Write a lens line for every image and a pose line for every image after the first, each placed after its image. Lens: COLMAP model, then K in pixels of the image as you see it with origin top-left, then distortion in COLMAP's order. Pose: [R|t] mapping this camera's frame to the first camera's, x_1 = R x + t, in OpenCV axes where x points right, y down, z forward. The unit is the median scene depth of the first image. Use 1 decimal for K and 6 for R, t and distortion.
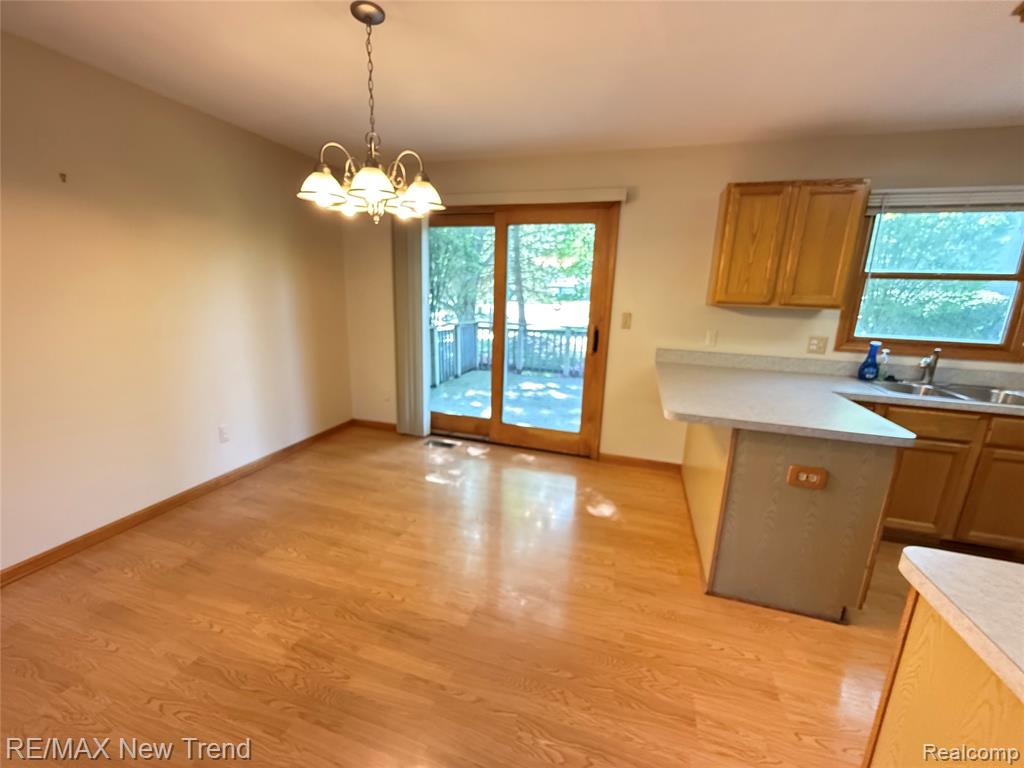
lens RADIAL K [[411.4, 0, 509.0], [0, 411.4, 382.4], [0, 0, 1]] dist [0.000386, -0.000070]
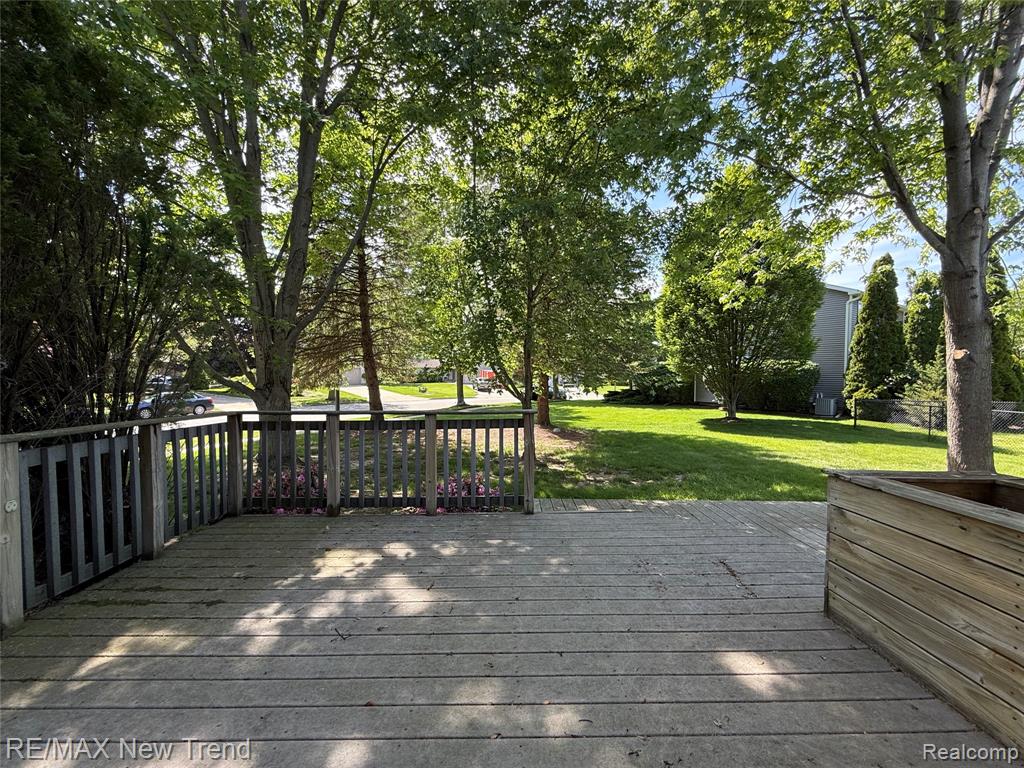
lens RADIAL K [[411.4, 0, 509.0], [0, 411.4, 382.4], [0, 0, 1]] dist [0.000386, -0.000070]
pose [[0.950153, -0.036155, 0.309682, 0.073193], [0.096584, 0.978526, -0.182094, -0.063079], [-0.296448, 0.202927, 0.933241, 0.445891]]
